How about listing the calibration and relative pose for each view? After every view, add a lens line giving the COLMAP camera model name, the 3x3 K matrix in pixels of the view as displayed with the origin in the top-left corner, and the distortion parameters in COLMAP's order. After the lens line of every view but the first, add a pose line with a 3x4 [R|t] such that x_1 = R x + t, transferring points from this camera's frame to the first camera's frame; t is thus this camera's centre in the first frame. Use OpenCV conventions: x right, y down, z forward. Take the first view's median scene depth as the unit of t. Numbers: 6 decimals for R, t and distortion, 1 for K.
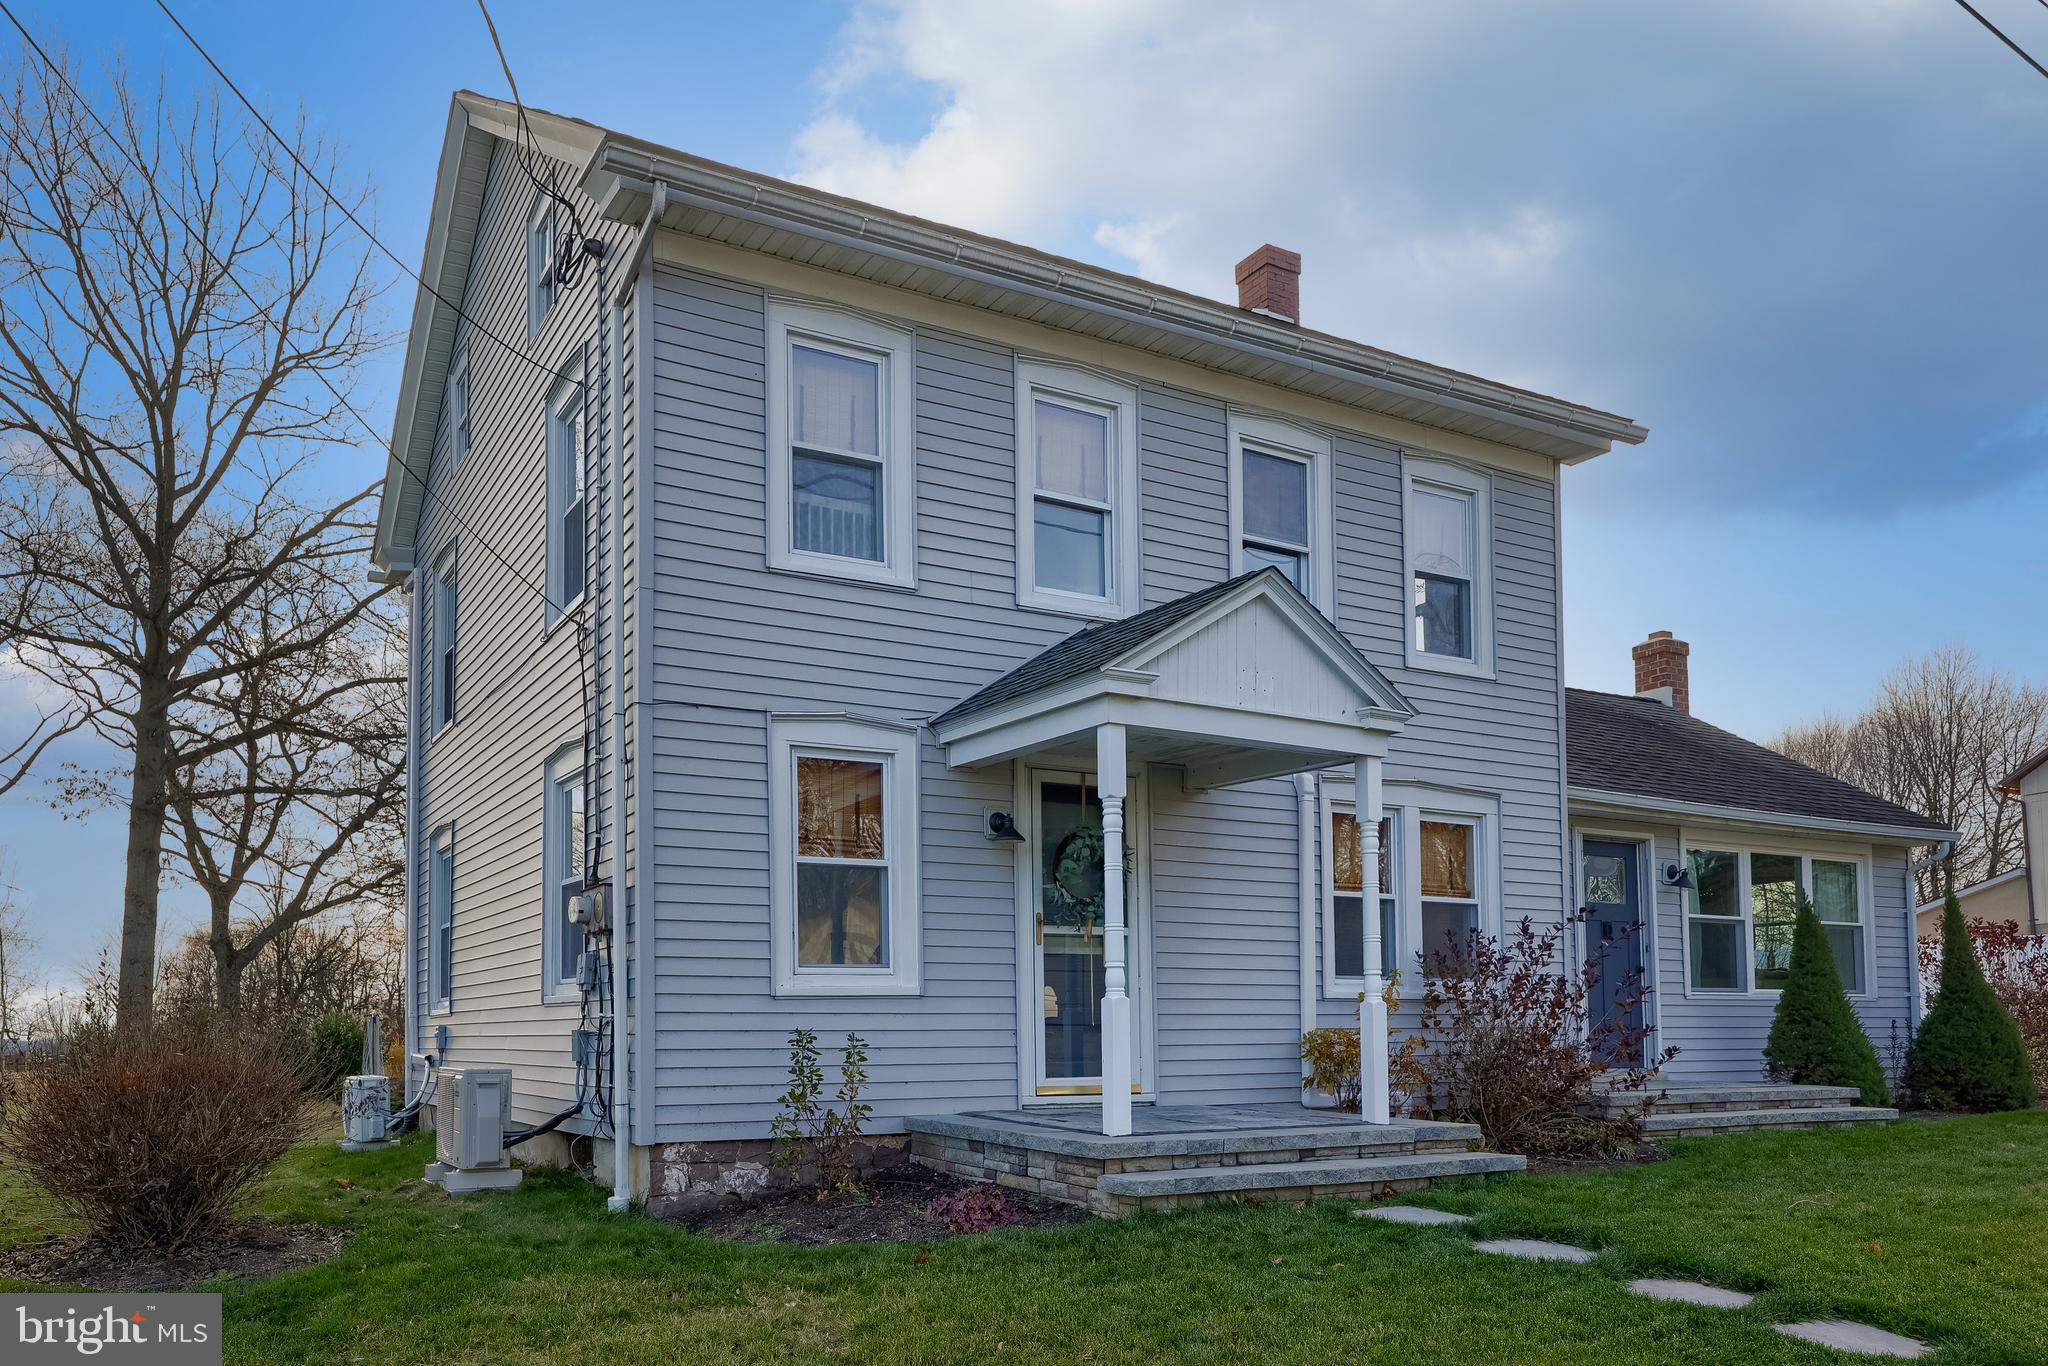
lens RADIAL K [[1870.4, 0, 1024.0], [0, 1870.4, 683.0], [0, 0, 1]] dist [0.005575, -0.003434]
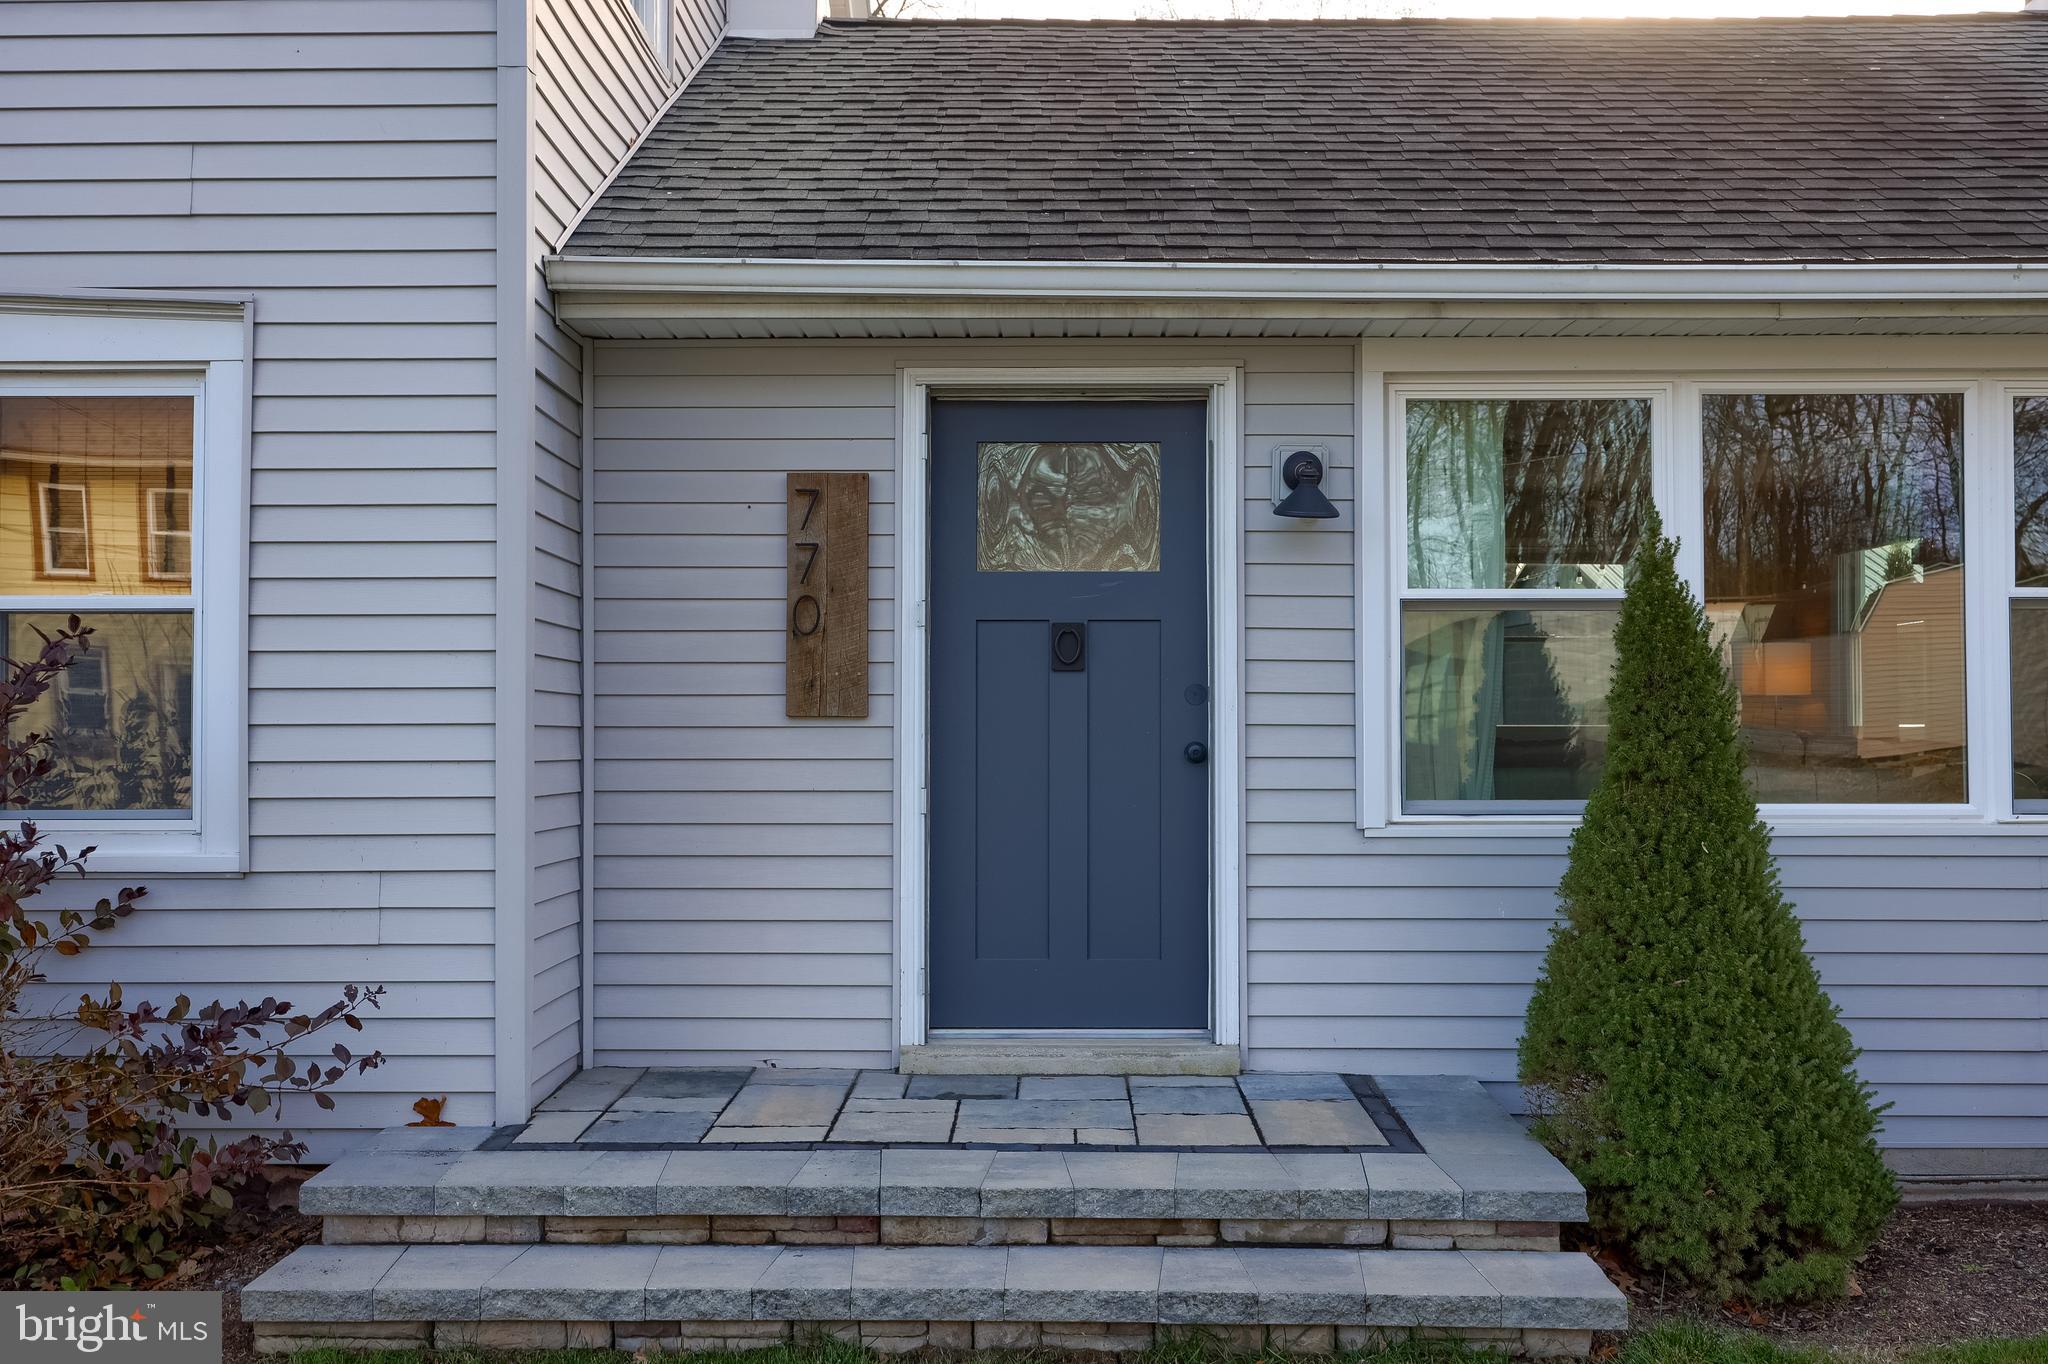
lens RADIAL K [[1870.4, 0, 1024.0], [0, 1870.4, 682.0], [0, 0, 1]] dist [0.005575, -0.003434]
pose [[0.809619, -0.038159, -0.585714, 0.514814], [0.113527, 0.989221, 0.092480, 0.101927], [0.575872, -0.141368, 0.805225, 0.693869]]
